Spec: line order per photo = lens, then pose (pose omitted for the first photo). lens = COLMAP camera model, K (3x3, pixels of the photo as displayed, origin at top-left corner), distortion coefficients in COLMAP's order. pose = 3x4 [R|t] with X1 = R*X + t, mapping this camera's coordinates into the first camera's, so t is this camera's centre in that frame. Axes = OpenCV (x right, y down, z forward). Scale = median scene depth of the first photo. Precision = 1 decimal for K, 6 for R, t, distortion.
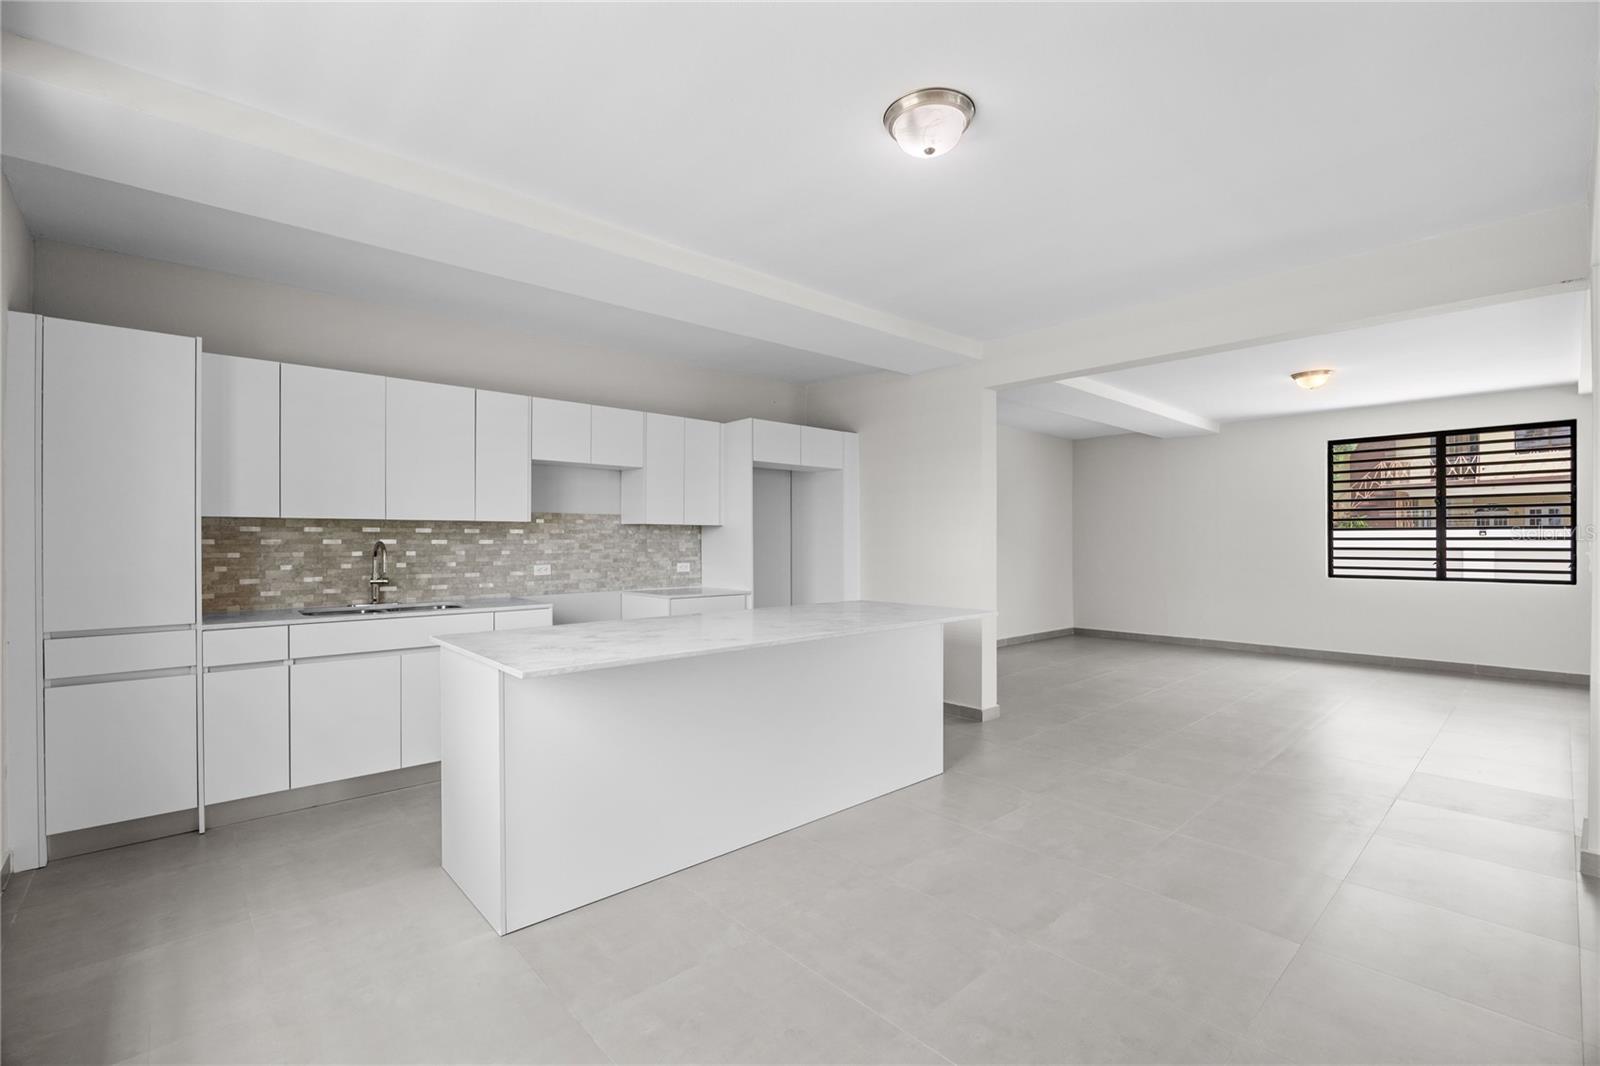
lens RADIAL K [[709.6, 0, 807.5], [0, 709.6, 539.9], [0, 0, 1]] dist [-0.009760, 0.000126]
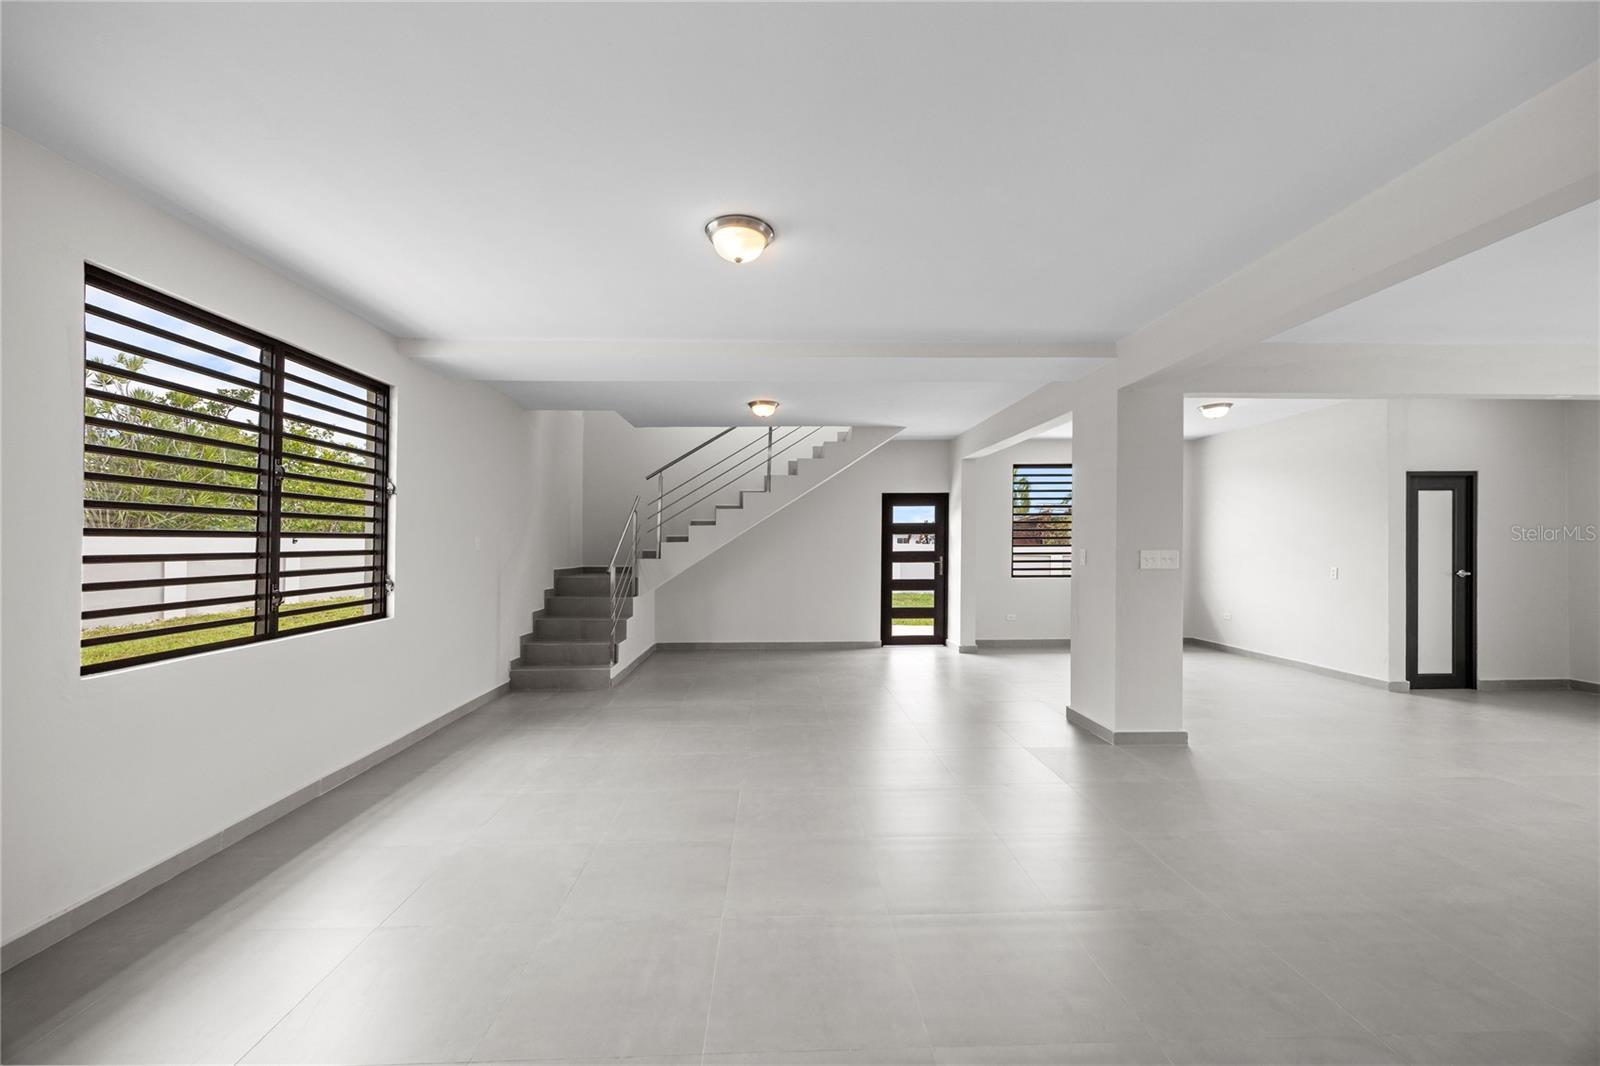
lens RADIAL K [[647.0, 0, 804.9], [0, 647.0, 537.6], [0, 0, 1]] dist [0.016695, -0.003905]
pose [[0.767248, -0.005168, -0.641329, 0.529901], [0.002311, 0.999983, -0.005294, -0.011684], [0.641346, 0.002580, 0.767247, 0.057466]]
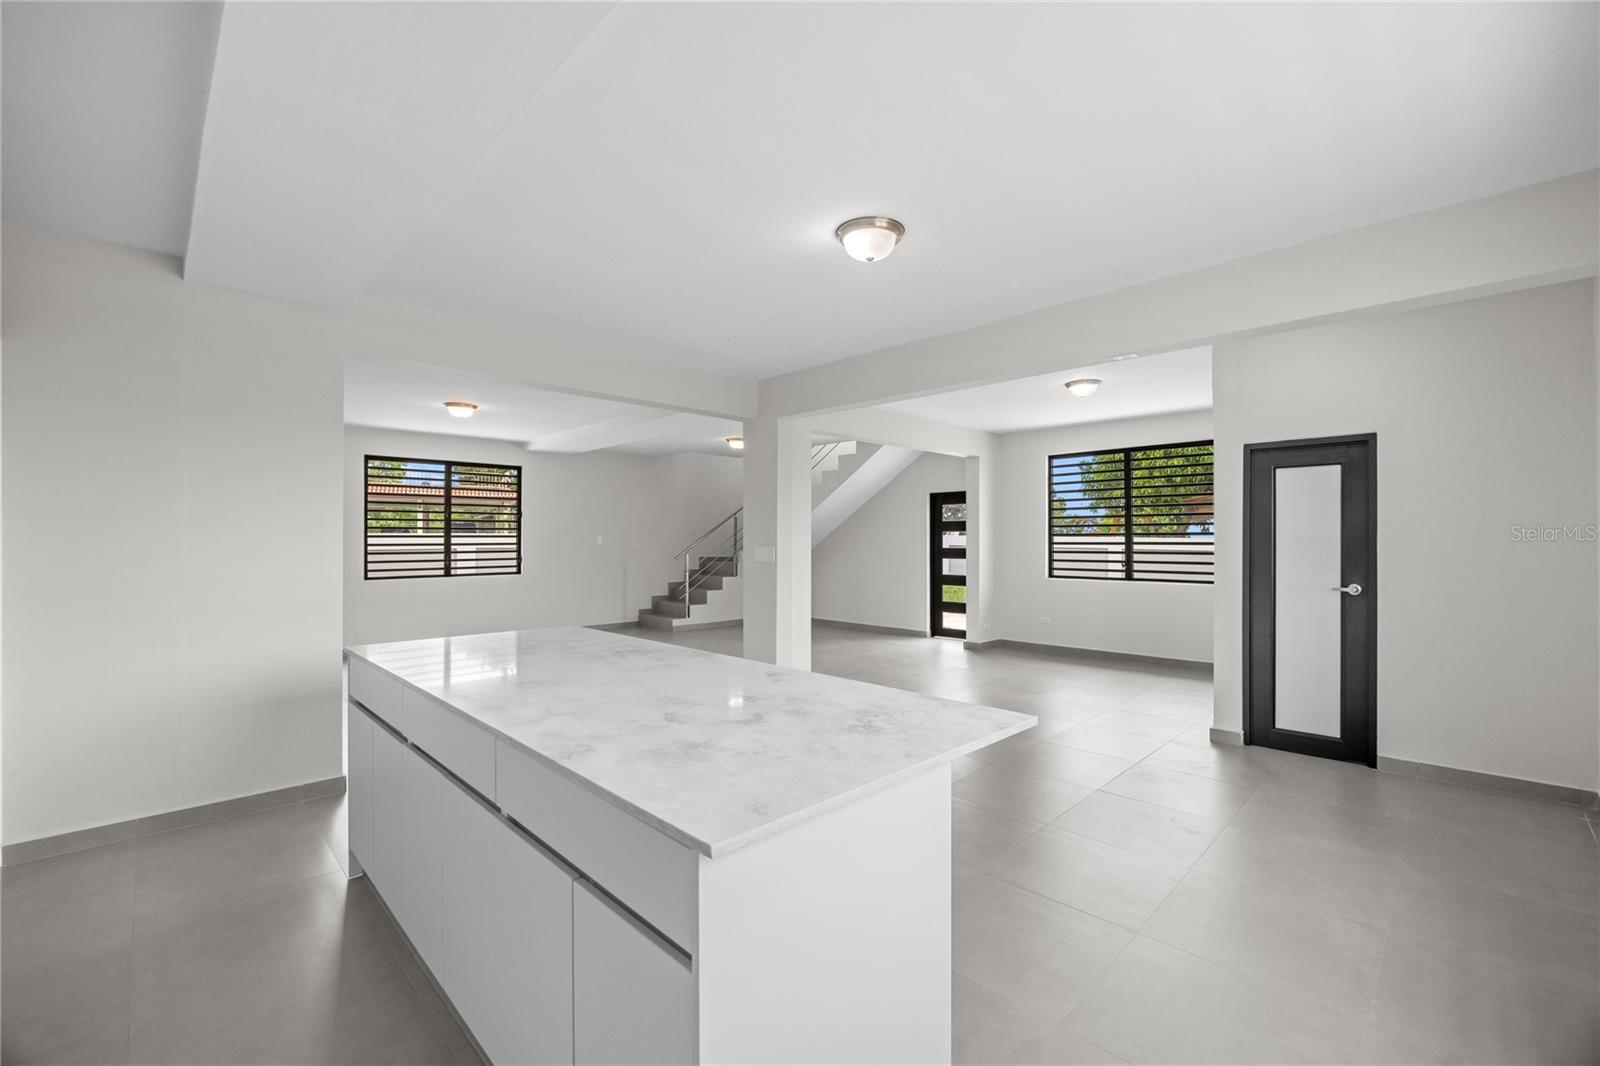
lens RADIAL K [[687.7, 0, 807.4], [0, 687.7, 536.0], [0, 0, 1]] dist [-0.000203, 0.000048]
pose [[0.037793, -0.001379, -0.999285, 1.580951], [0.002997, 0.999995, -0.001267, -0.015266], [0.999281, -0.002947, 0.037797, 1.151339]]
